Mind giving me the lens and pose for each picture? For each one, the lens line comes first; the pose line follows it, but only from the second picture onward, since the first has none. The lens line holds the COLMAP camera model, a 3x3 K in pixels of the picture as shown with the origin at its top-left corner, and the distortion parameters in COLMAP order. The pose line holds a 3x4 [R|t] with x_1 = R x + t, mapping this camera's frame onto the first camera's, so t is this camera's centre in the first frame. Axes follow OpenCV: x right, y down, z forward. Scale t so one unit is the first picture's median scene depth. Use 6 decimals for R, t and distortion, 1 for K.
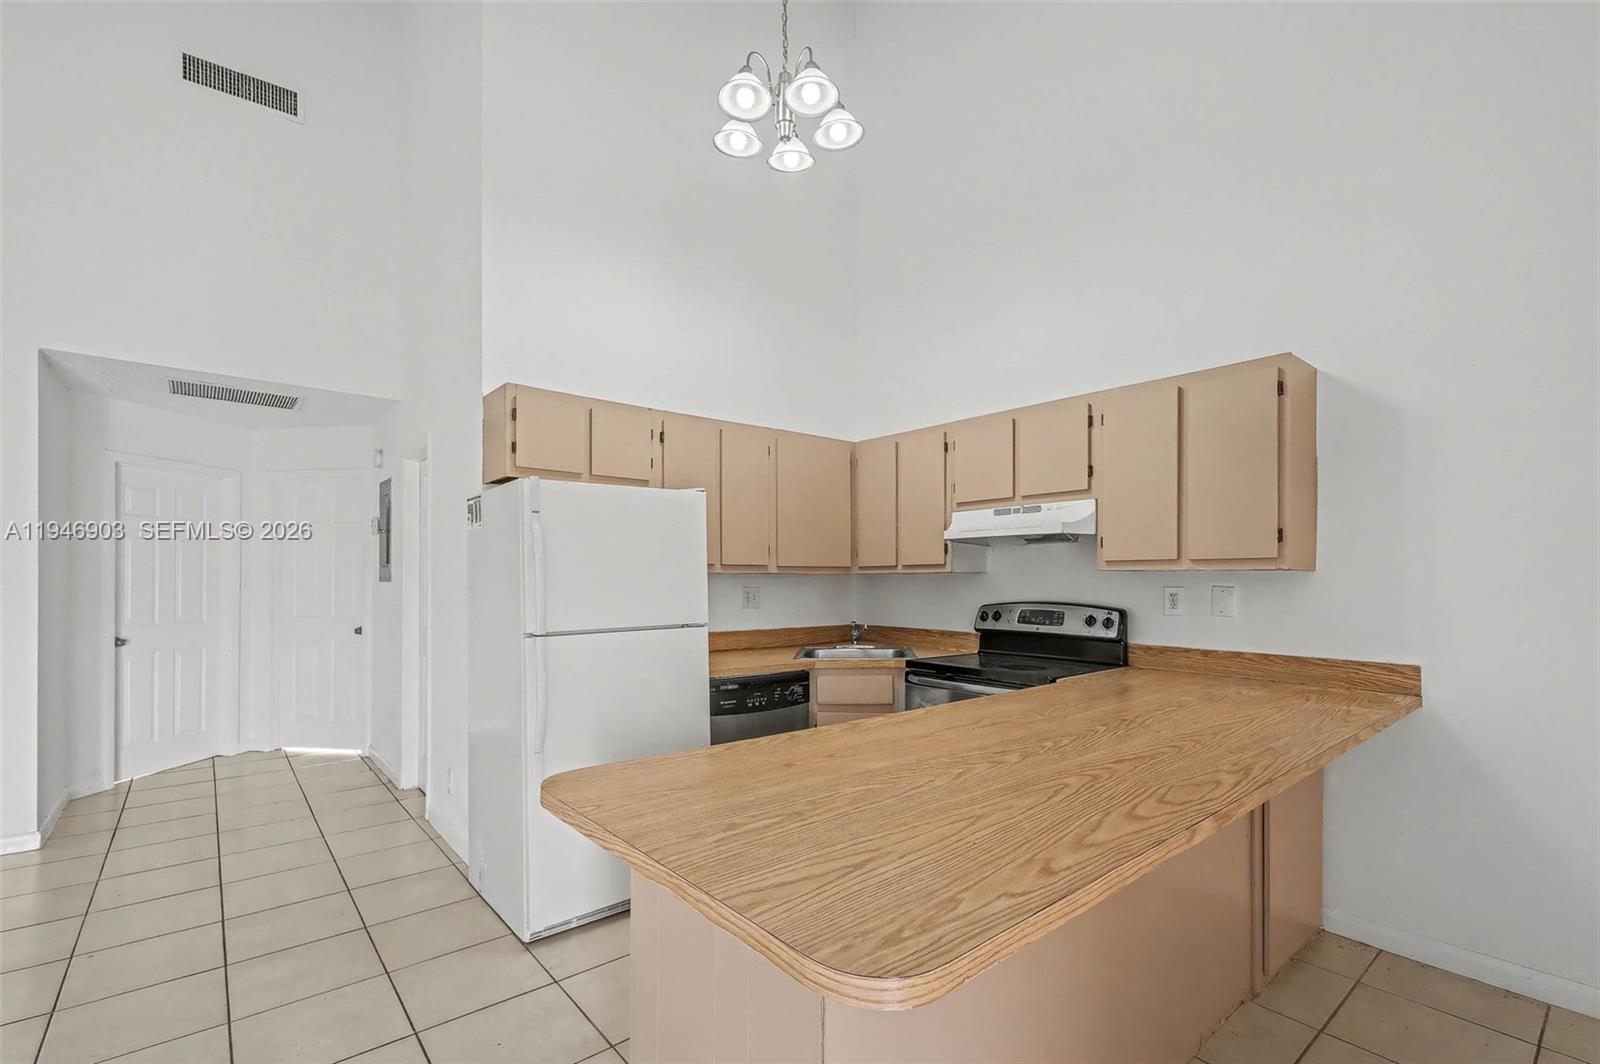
lens RADIAL K [[711.0, 0, 808.2], [0, 711.0, 572.2], [0, 0, 1]] dist [0.020918, 0.000511]
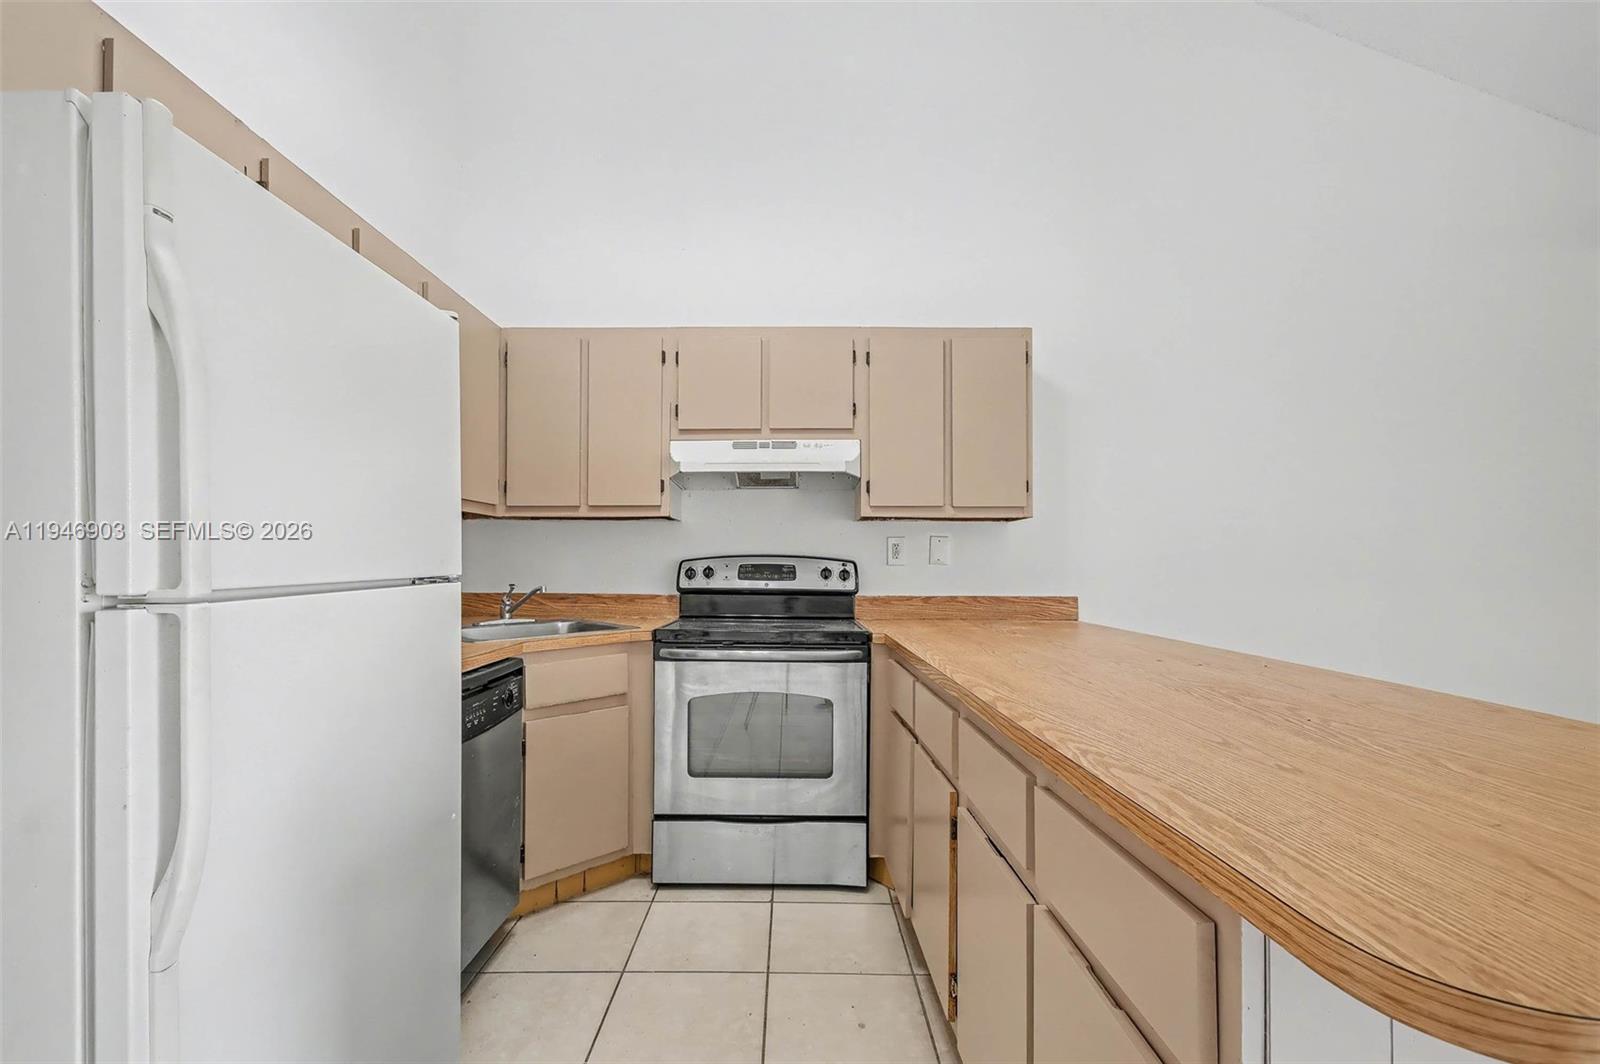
lens RADIAL K [[711.0, 0, 802.0], [0, 711.0, 577.7], [0, 0, 1]] dist [0.020918, 0.000511]
pose [[0.640480, -0.012657, 0.767871, -0.338460], [-0.007888, 0.999703, 0.023058, 0.052614], [-0.767935, -0.020825, 0.640190, 0.424827]]
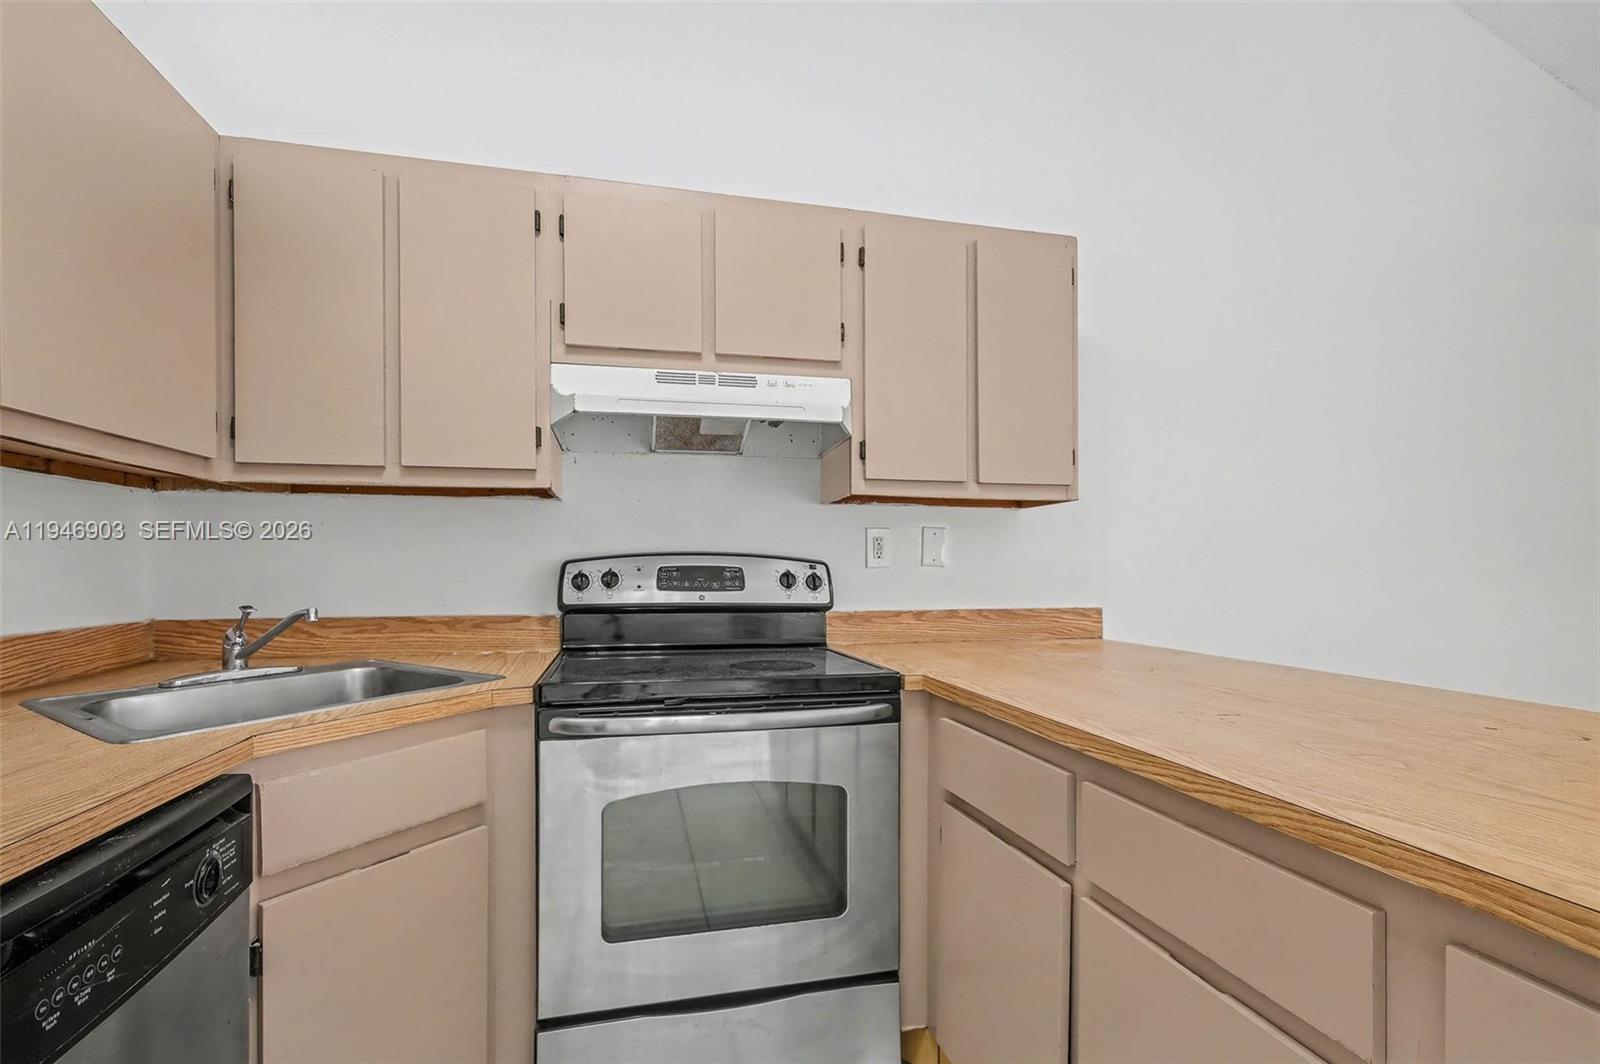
lens RADIAL K [[711.0, 0, 797.2], [0, 711.0, 577.7], [0, 0, 1]] dist [0.020918, 0.000511]
pose [[0.451126, -0.013524, 0.892358, -0.163732], [-0.005001, 0.999831, 0.017681, 0.055161], [-0.892446, -0.012439, 0.450982, 0.703911]]
